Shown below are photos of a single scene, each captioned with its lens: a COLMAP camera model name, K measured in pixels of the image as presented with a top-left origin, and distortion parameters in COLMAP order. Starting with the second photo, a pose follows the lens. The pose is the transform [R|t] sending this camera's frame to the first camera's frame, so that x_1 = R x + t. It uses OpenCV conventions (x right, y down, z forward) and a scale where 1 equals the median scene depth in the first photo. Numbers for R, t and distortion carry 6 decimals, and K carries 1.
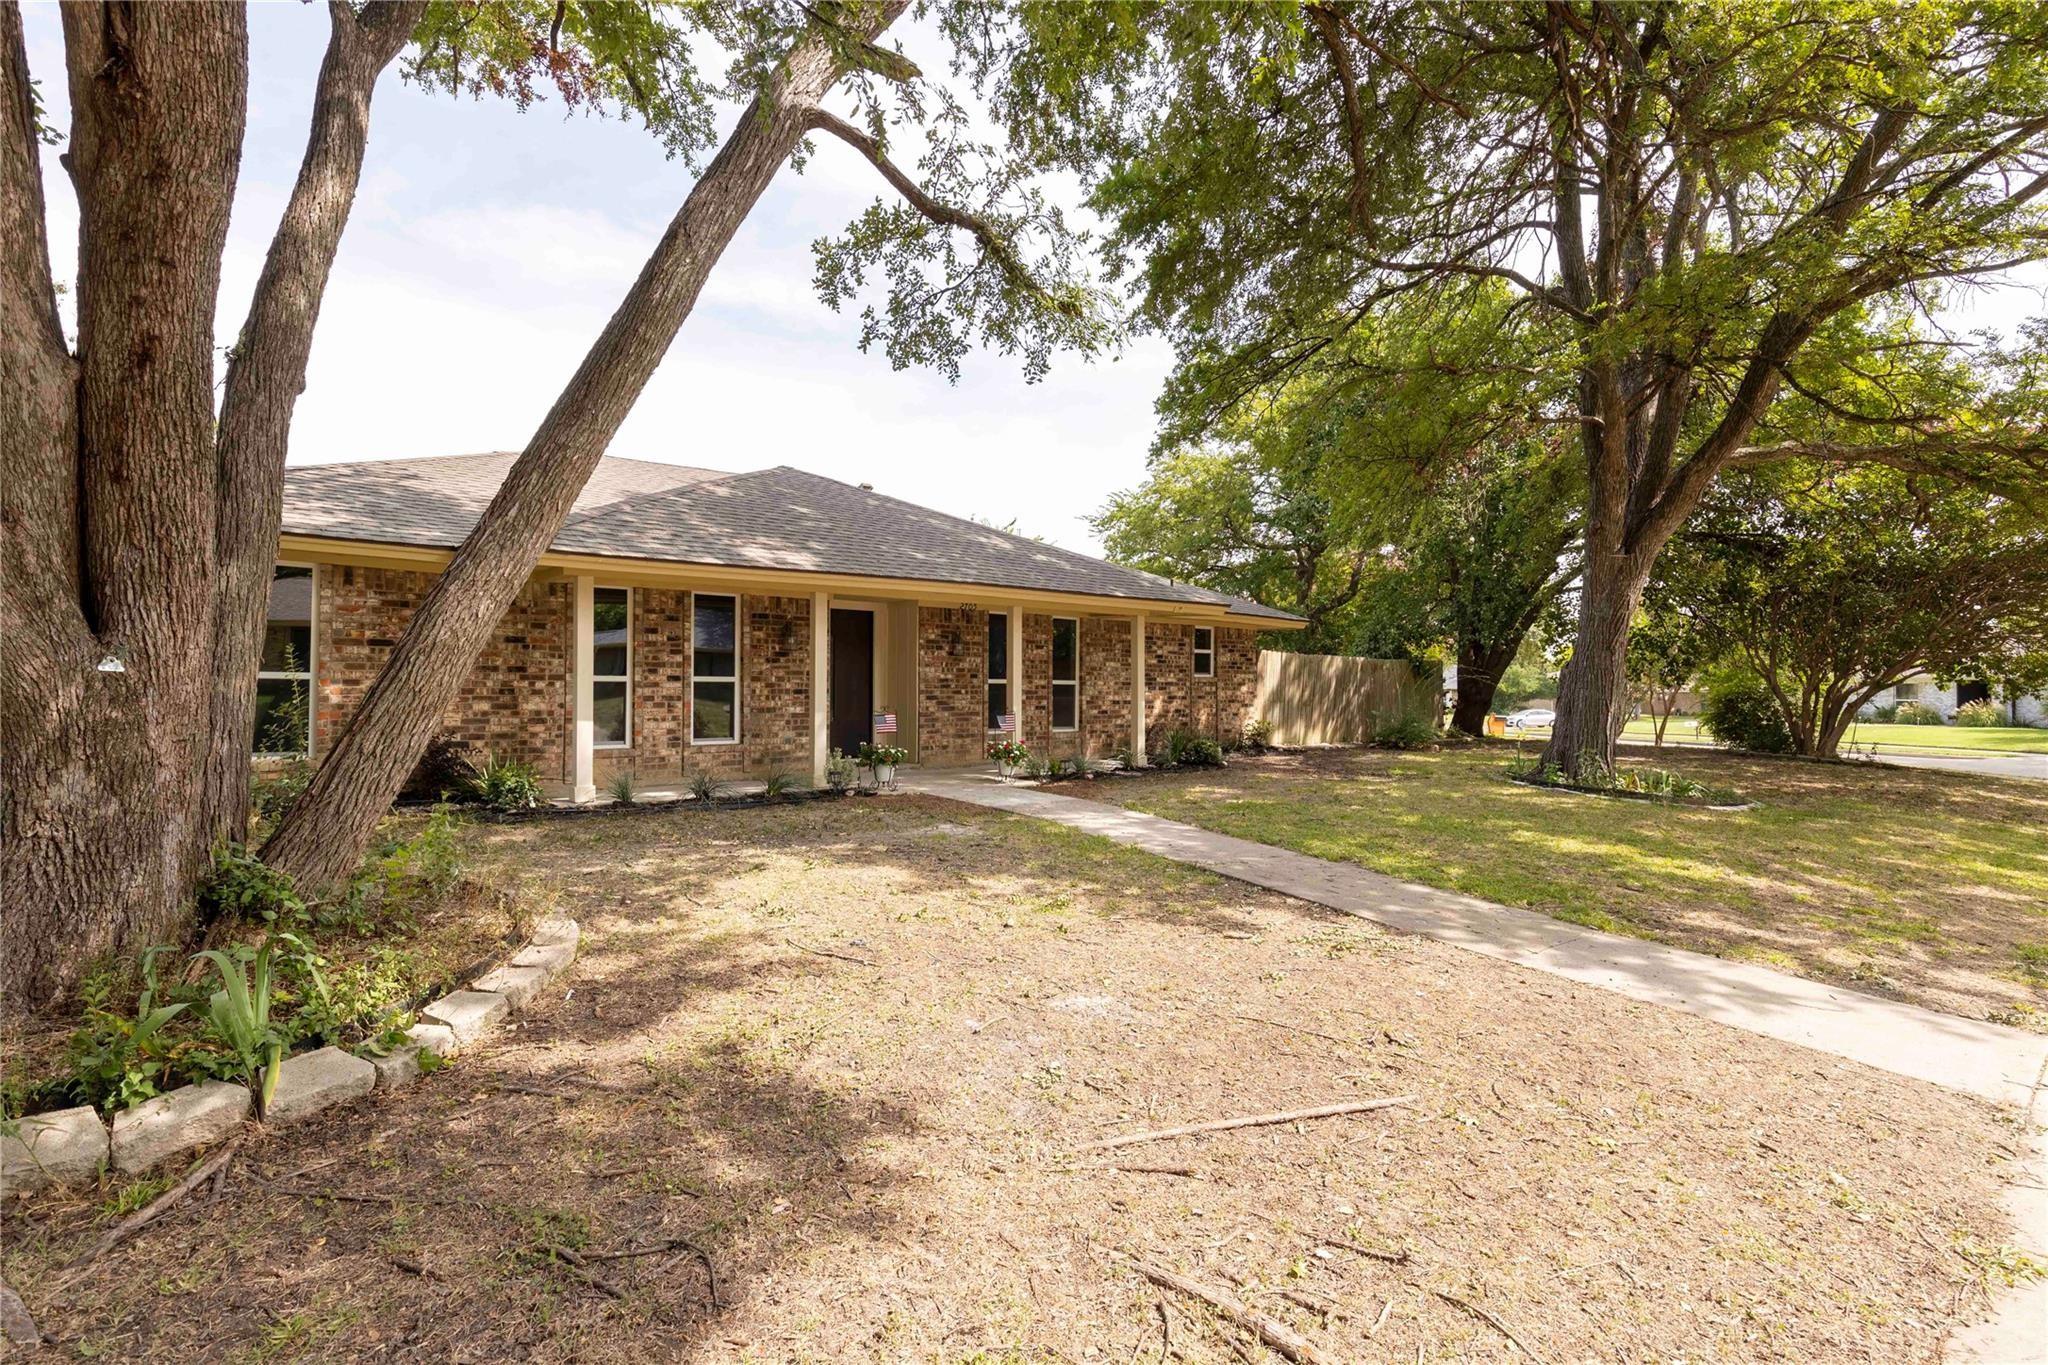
lens RADIAL K [[927.0, 0, 1015.5], [0, 927.0, 681.9], [0, 0, 1]] dist [0.010193, -0.000895]
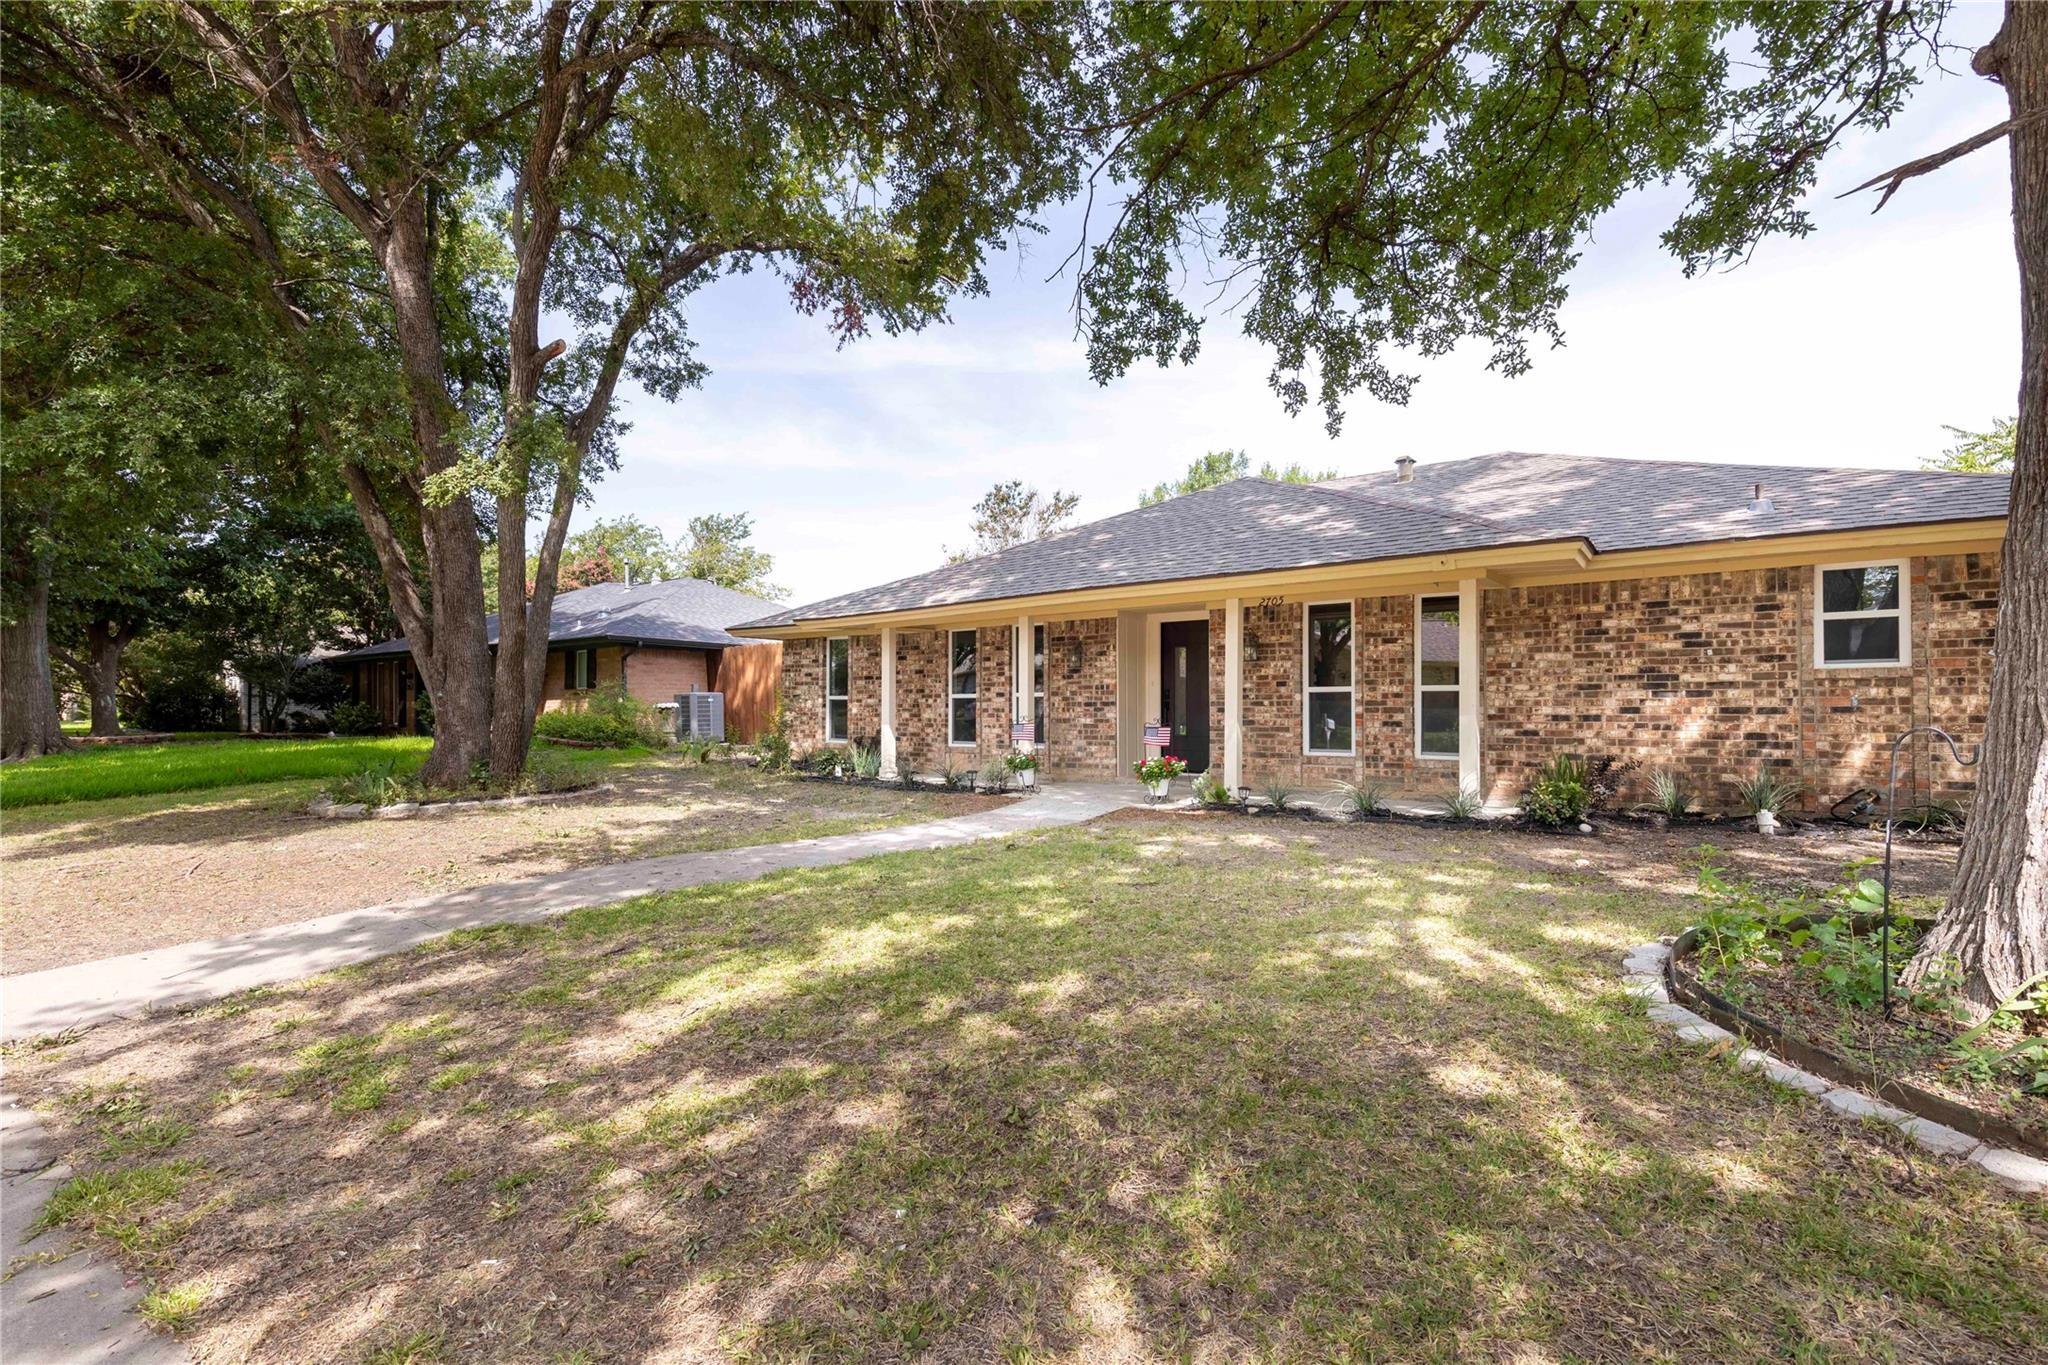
lens RADIAL K [[927.0, 0, 1015.5], [0, 927.0, 681.9], [0, 0, 1]] dist [0.010193, -0.000895]
pose [[0.234108, -0.026998, -0.971836, 0.828180], [0.017574, 0.999569, -0.023535, 0.008445], [0.972052, -0.011570, 0.234481, 0.673339]]
